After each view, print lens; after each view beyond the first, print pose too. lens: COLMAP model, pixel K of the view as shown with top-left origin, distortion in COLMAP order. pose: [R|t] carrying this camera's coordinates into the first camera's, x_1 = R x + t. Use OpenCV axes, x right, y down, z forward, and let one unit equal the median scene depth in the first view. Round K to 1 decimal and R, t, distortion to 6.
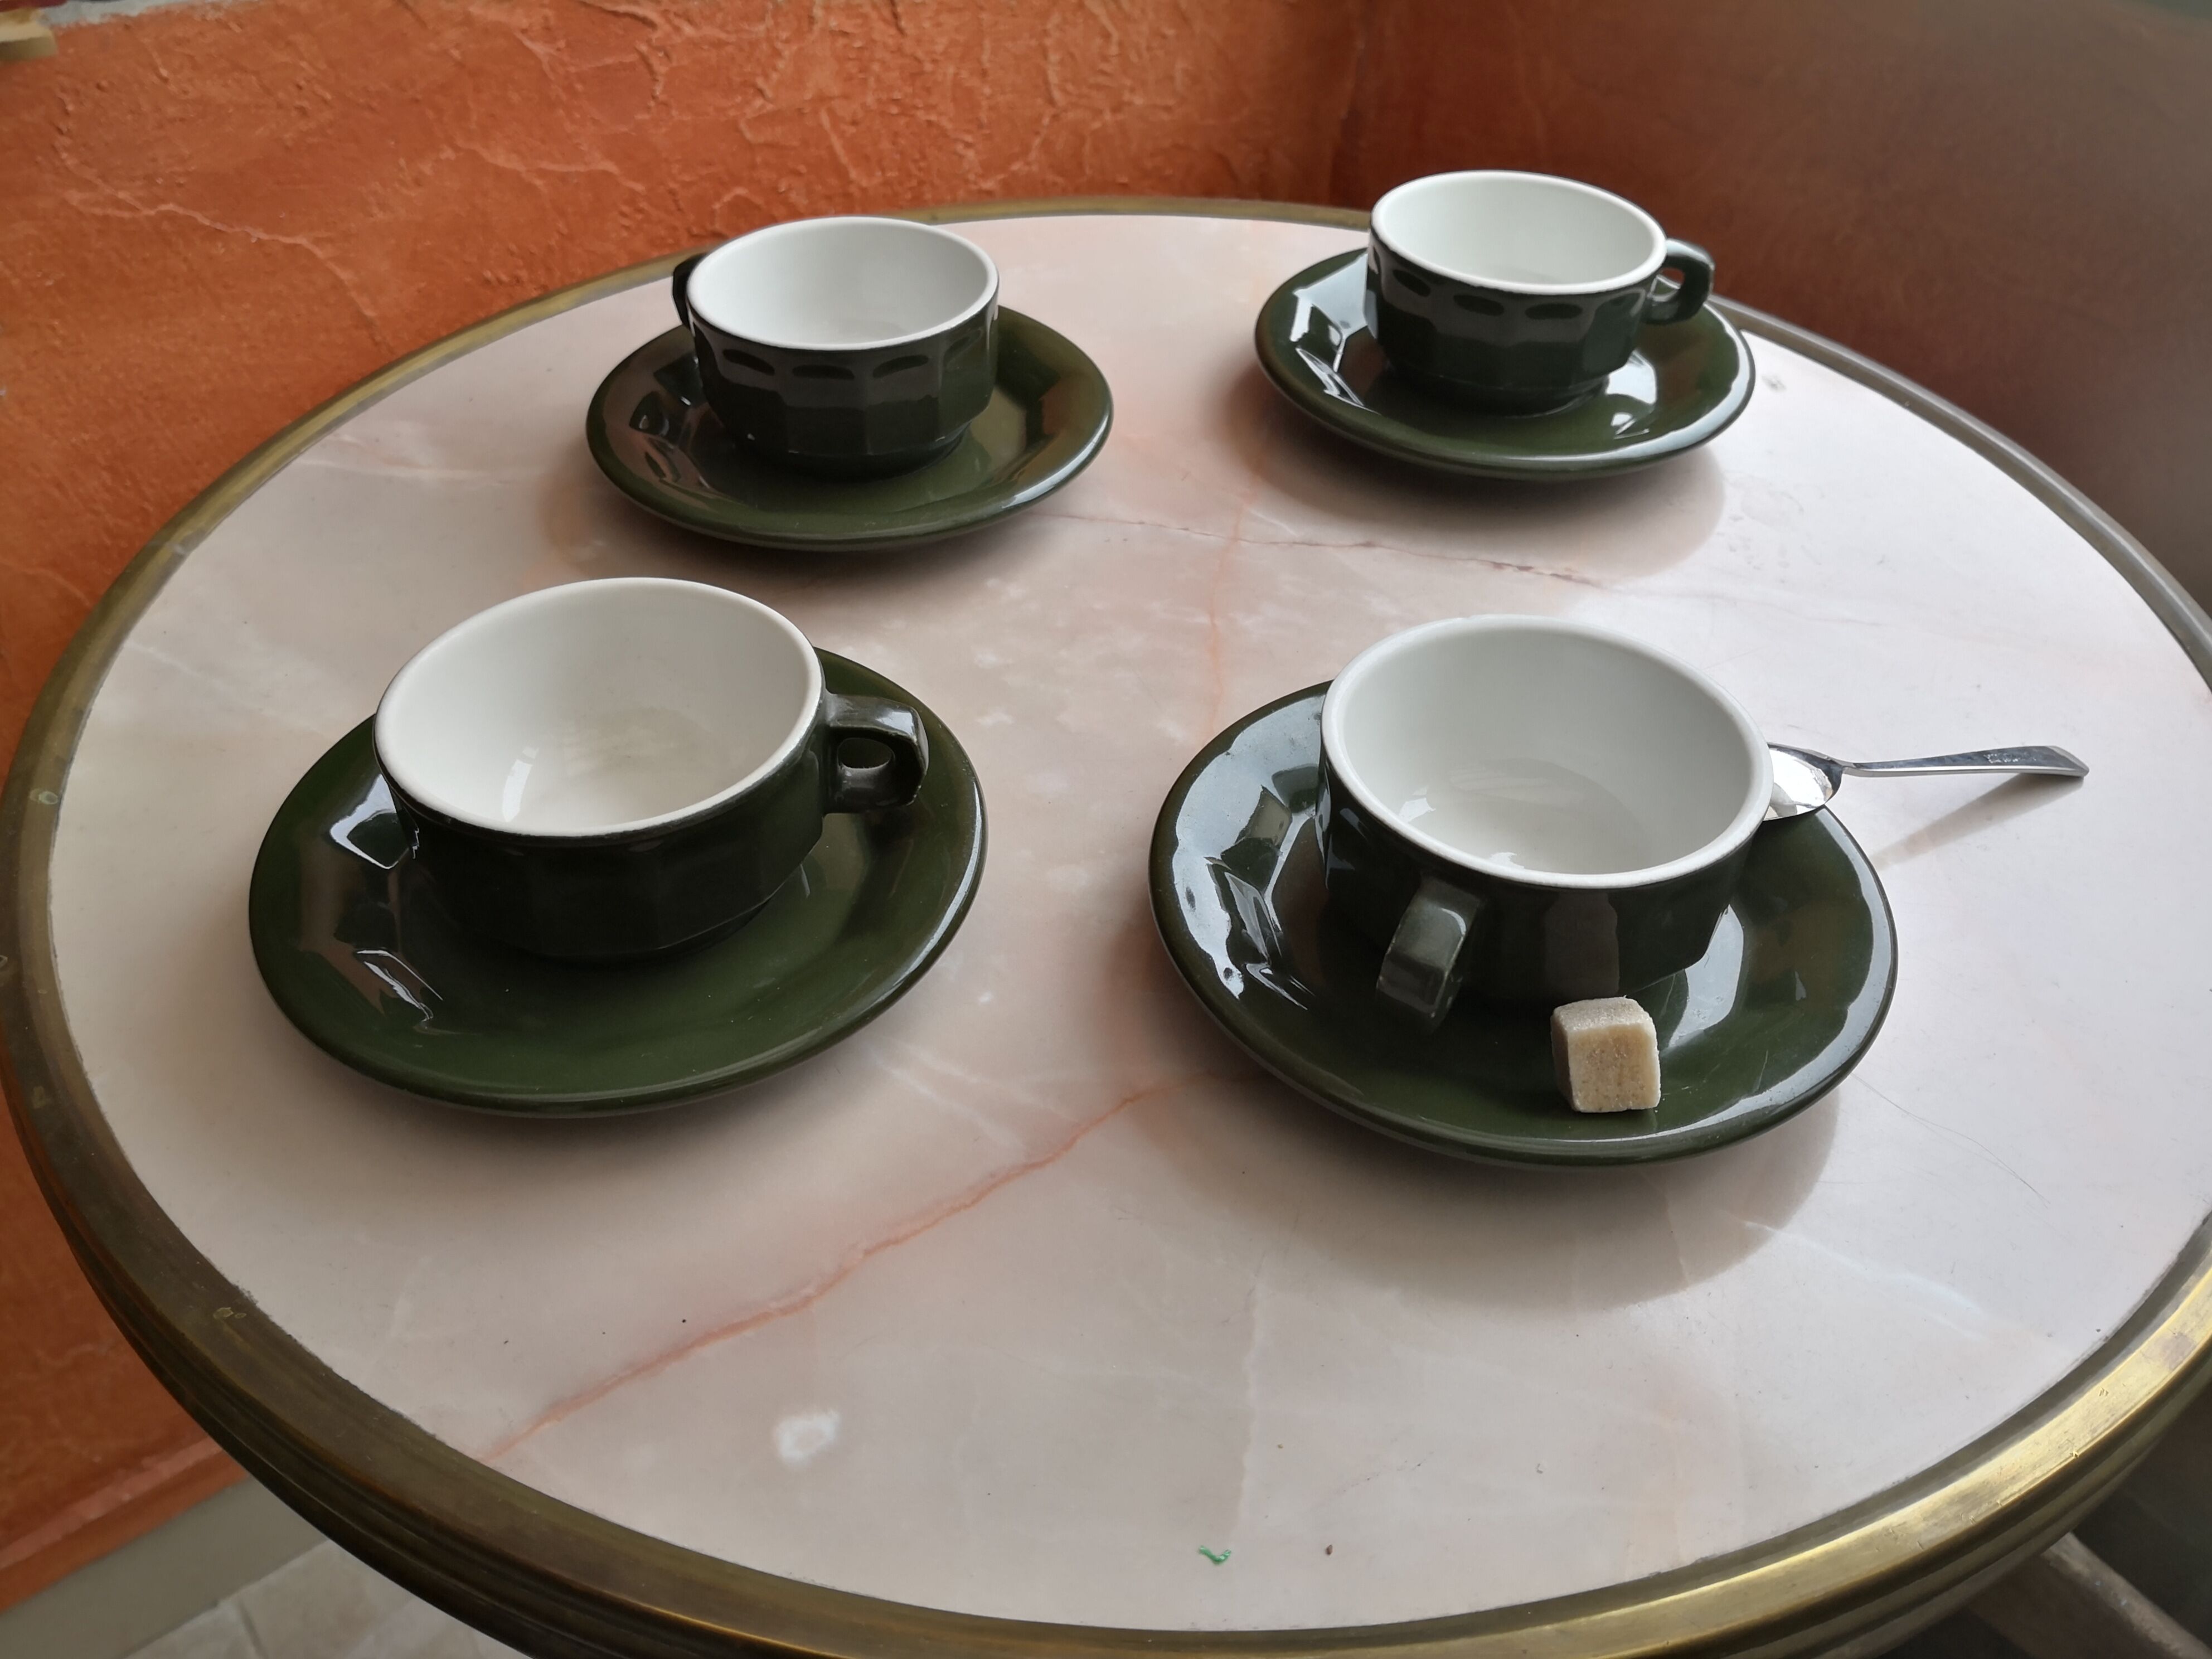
lens RADIAL K [[1832.0, 0, 1130.5], [0, 1832.0, 836.2], [0, 0, 1]] dist [-0.019830, -0.013056]
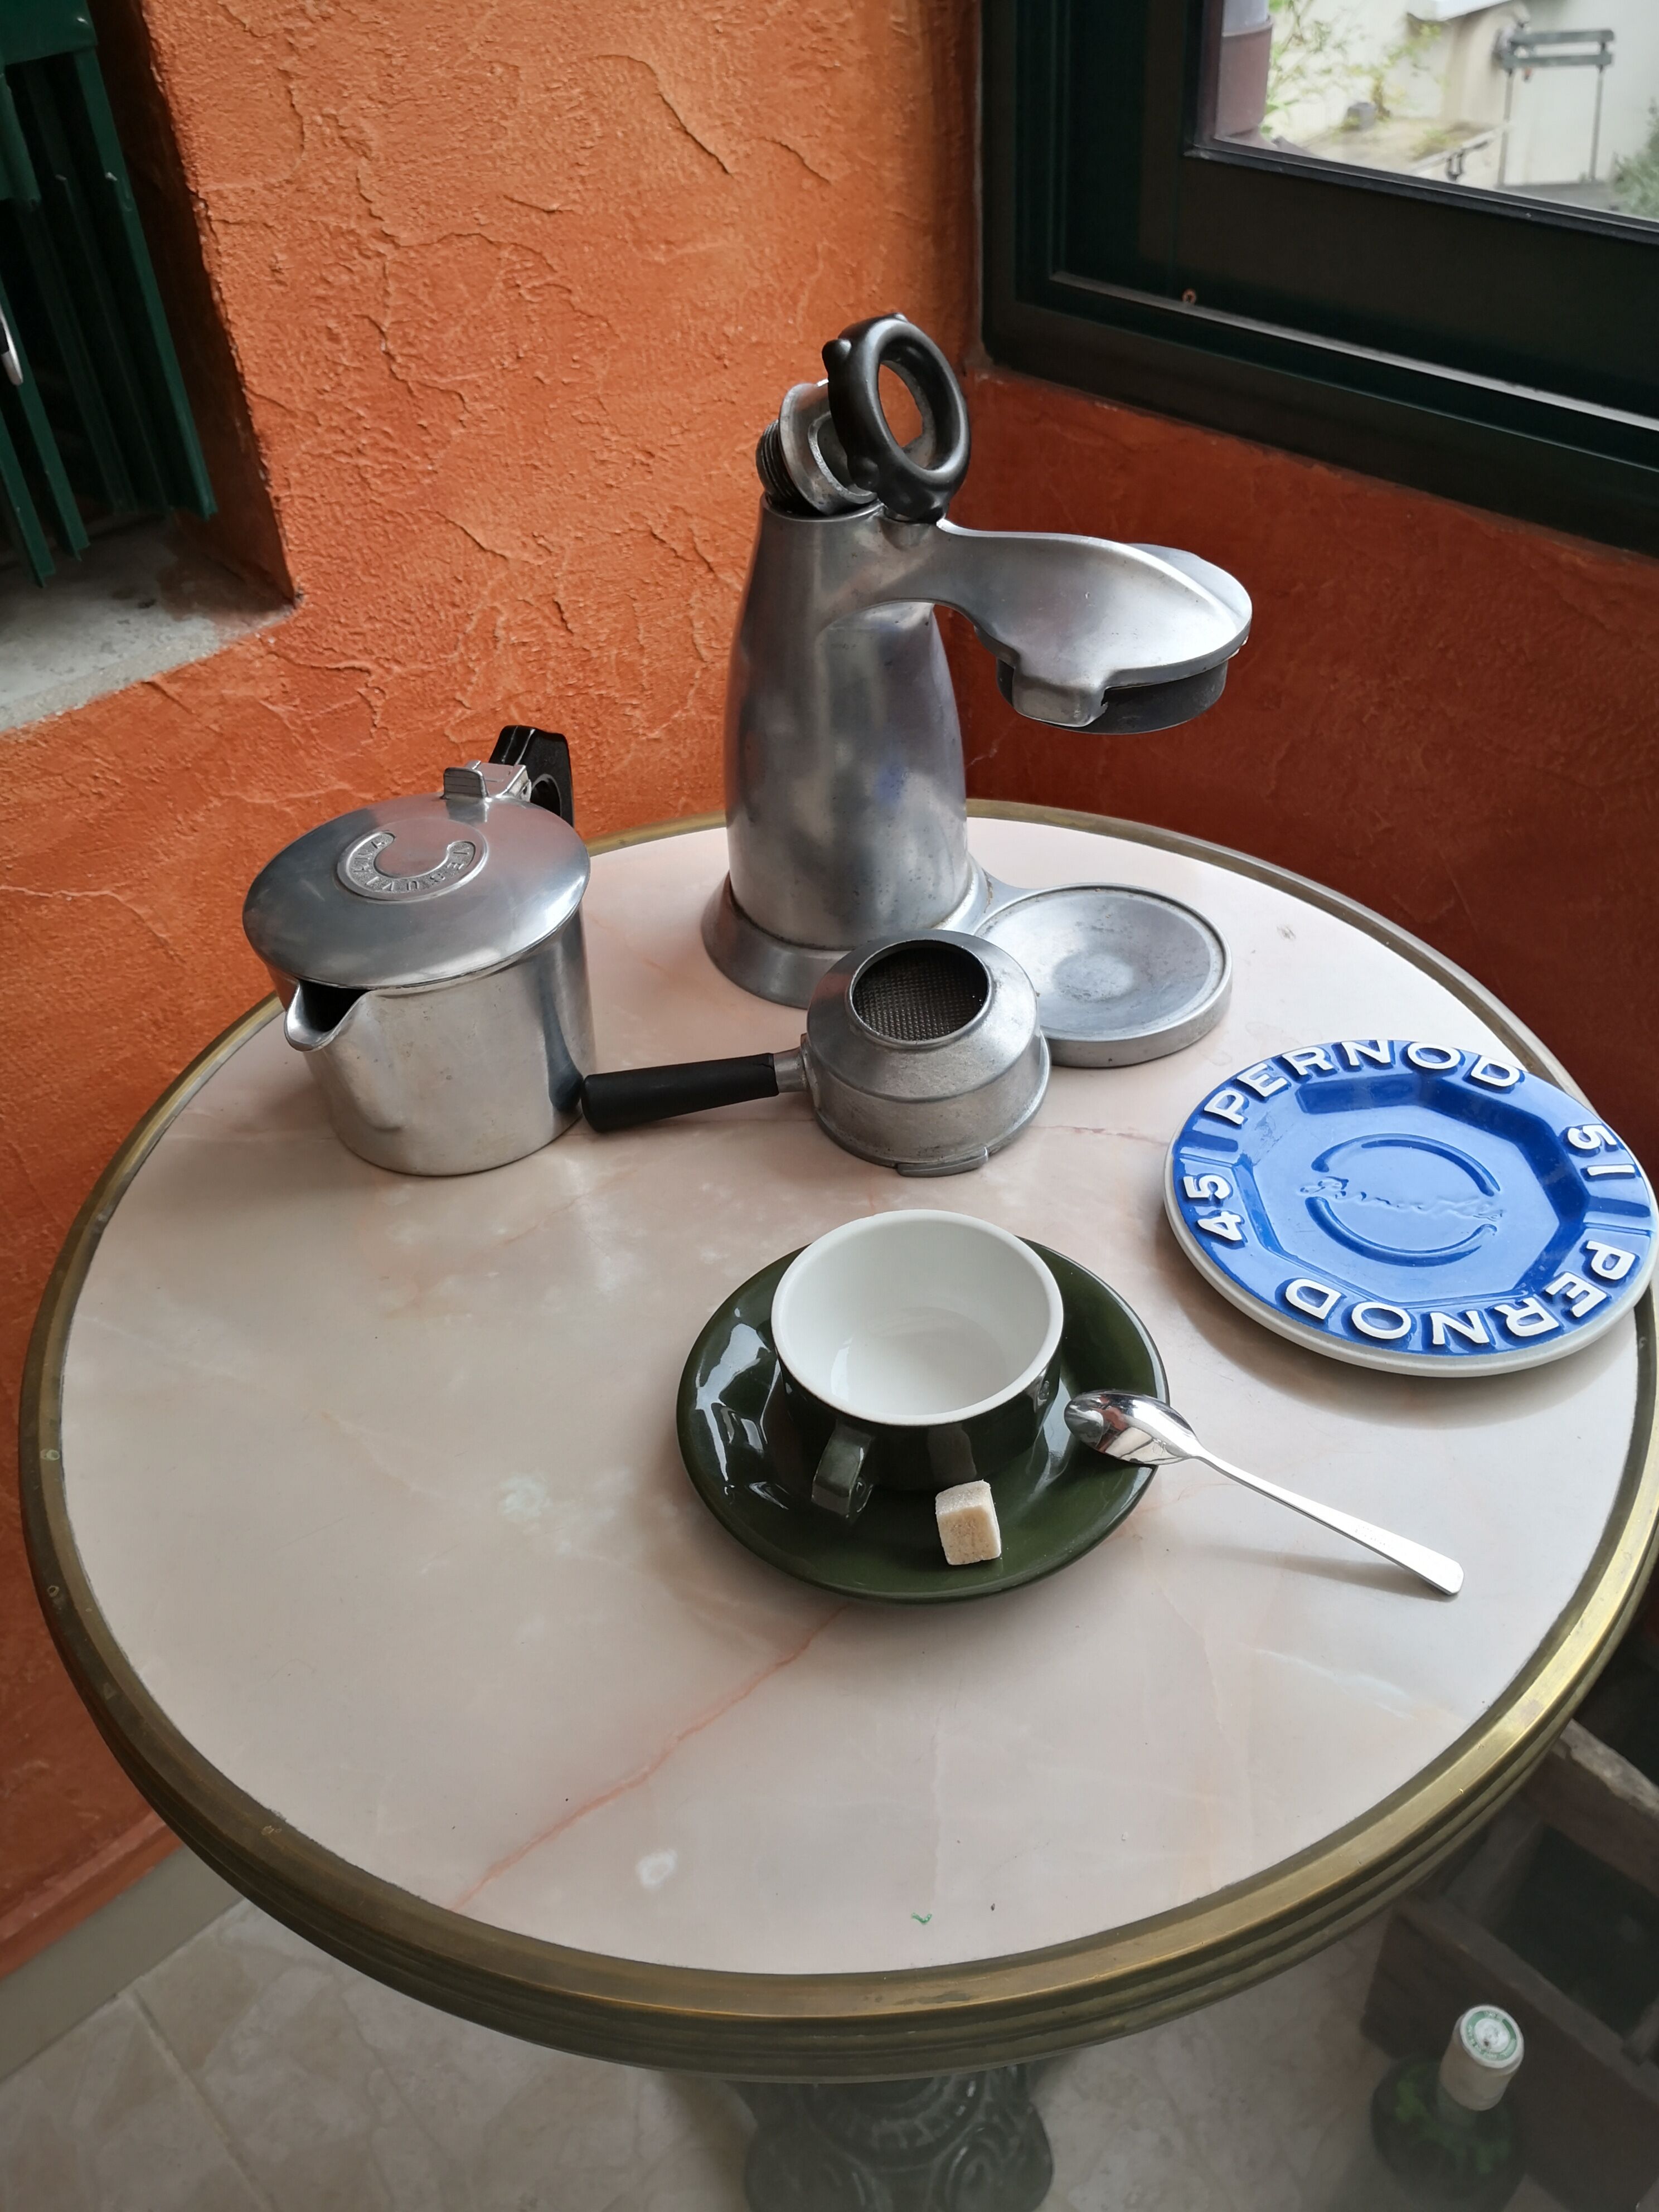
lens RADIAL K [[1832.0, 0, 870.9], [0, 1832.0, 1119.7], [0, 0, 1]] dist [-0.019830, -0.013056]
pose [[0.993960, -0.108836, 0.014055, 0.022742], [0.108788, 0.994056, 0.004126, -0.128665], [-0.014421, -0.002572, 0.999893, -0.244648]]
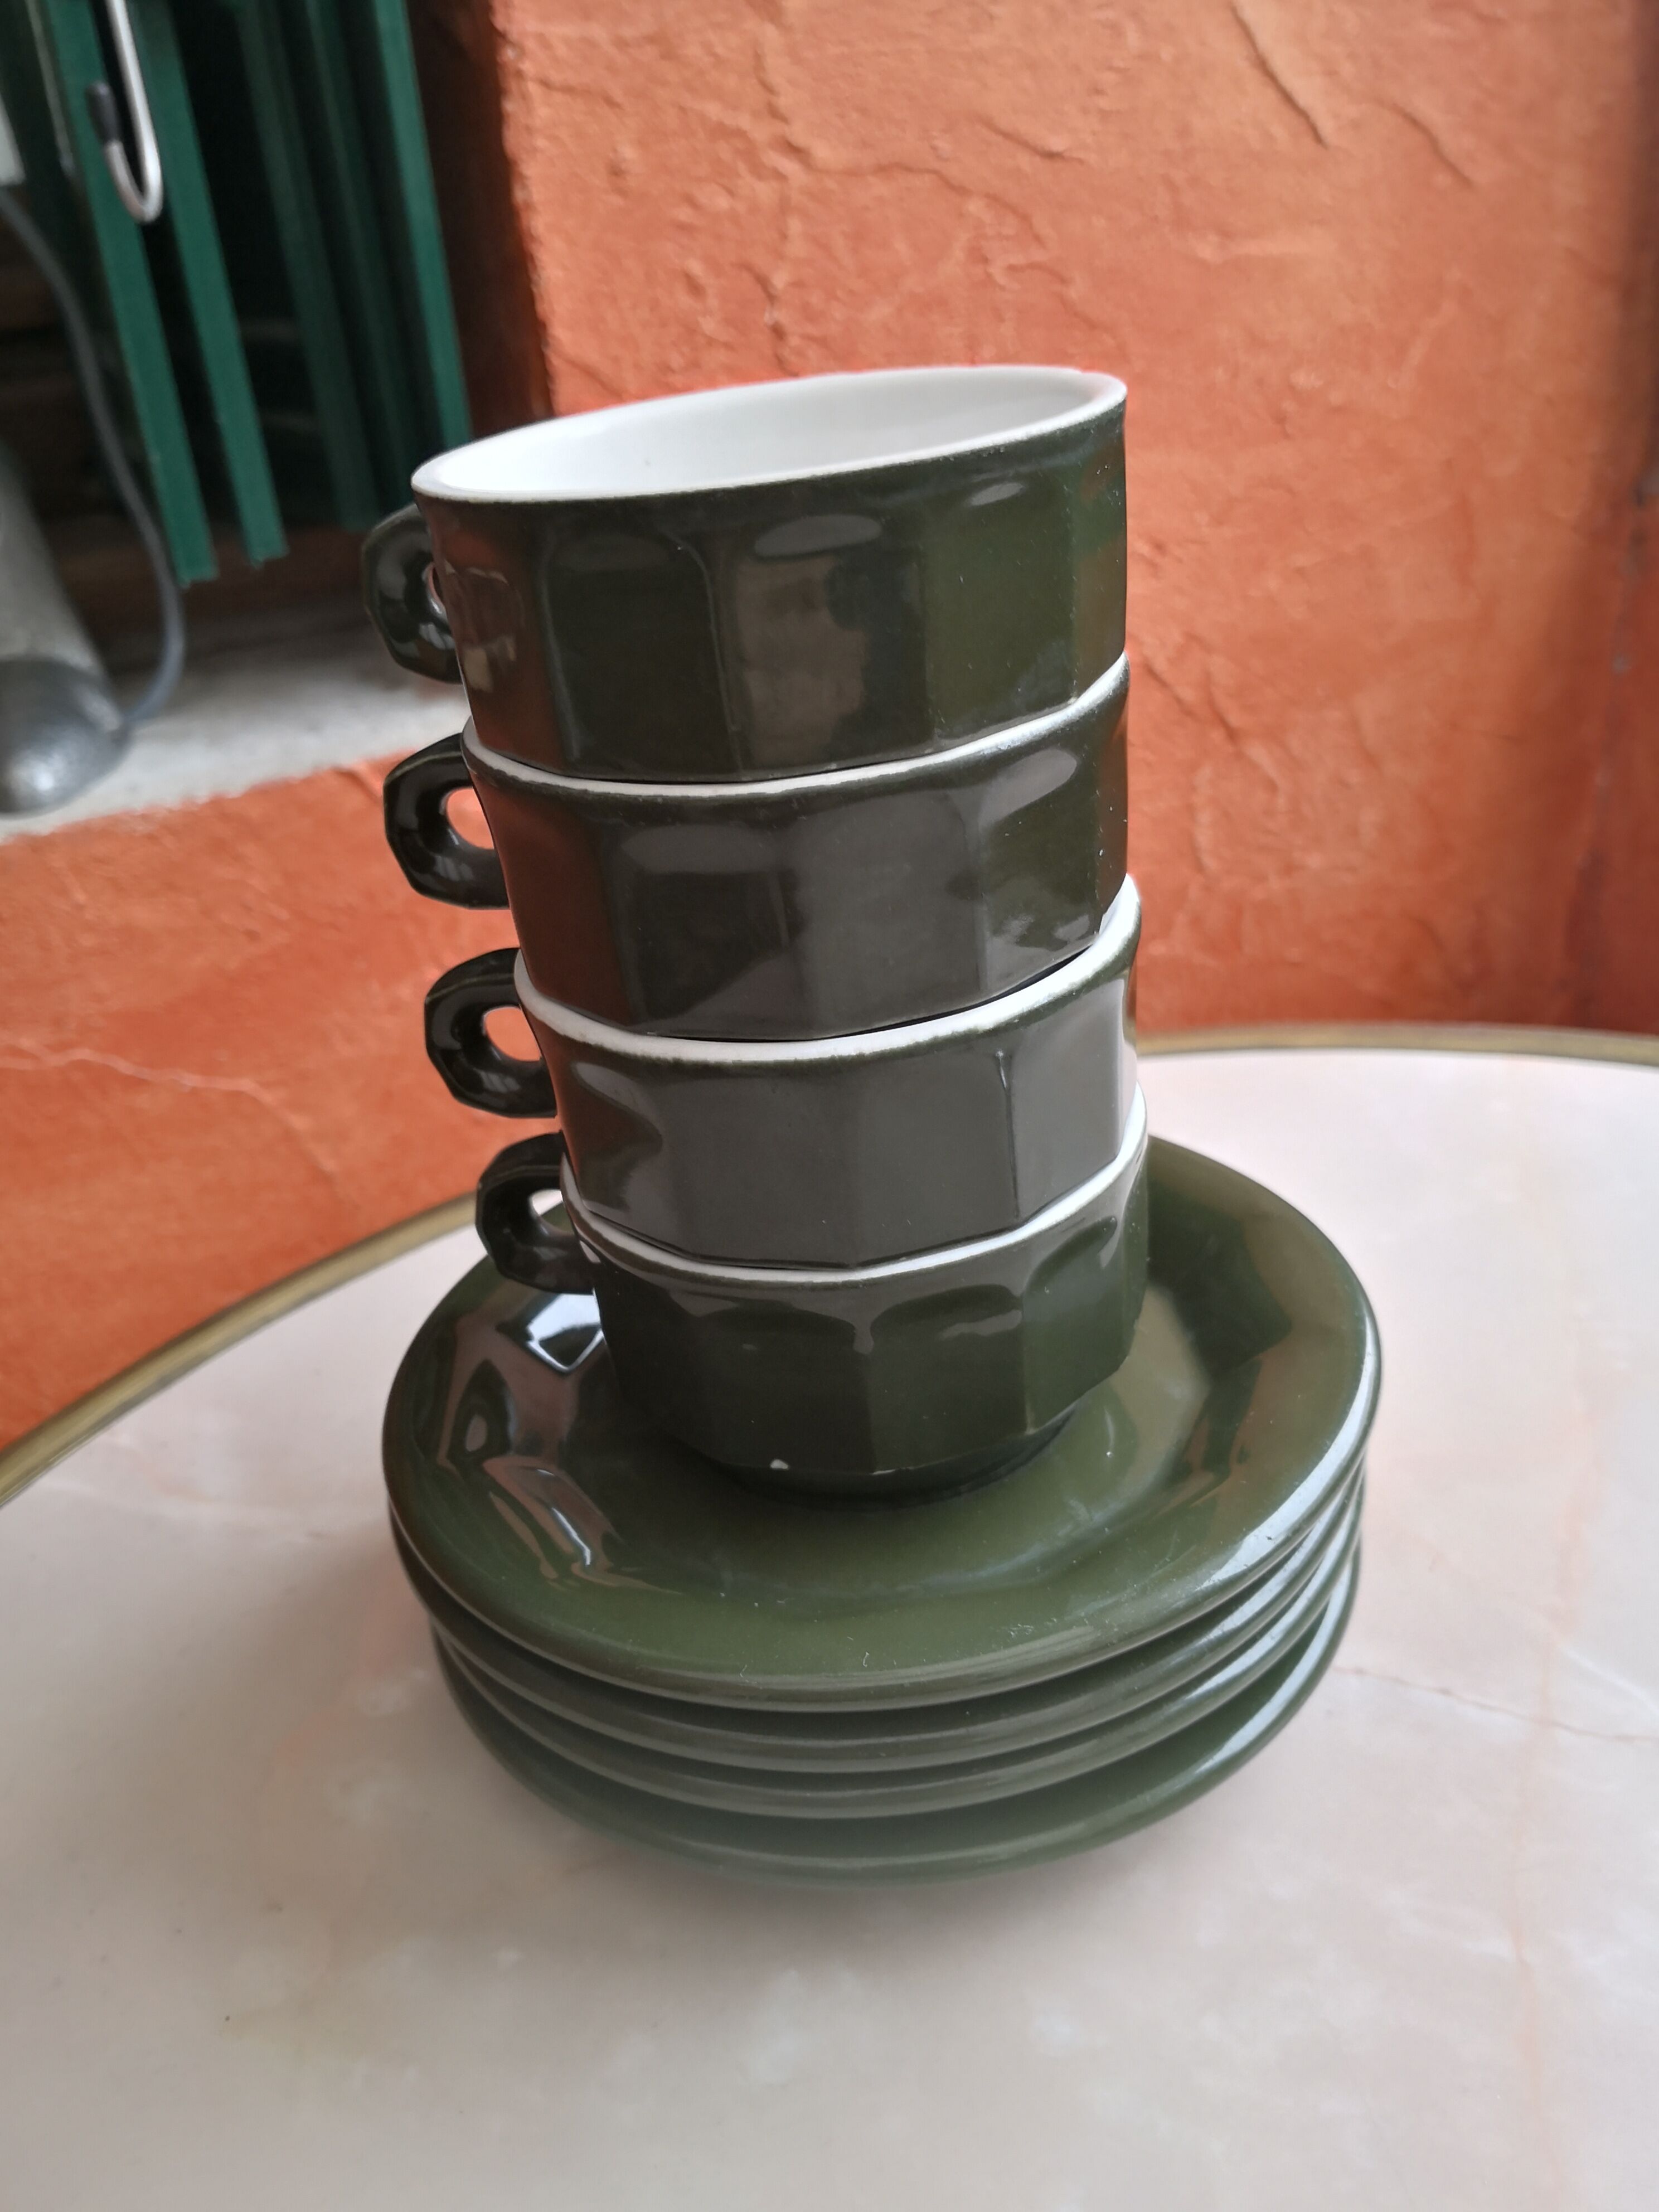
lens RADIAL K [[1832.0, 0, 841.5], [0, 1832.0, 1110.6], [0, 0, 1]] dist [-0.019830, -0.013056]
pose [[0.971559, -0.008236, -0.236654, -0.010612], [-0.045169, 0.974599, -0.219354, -0.157168], [0.232449, 0.223805, 0.946509, 0.311829]]
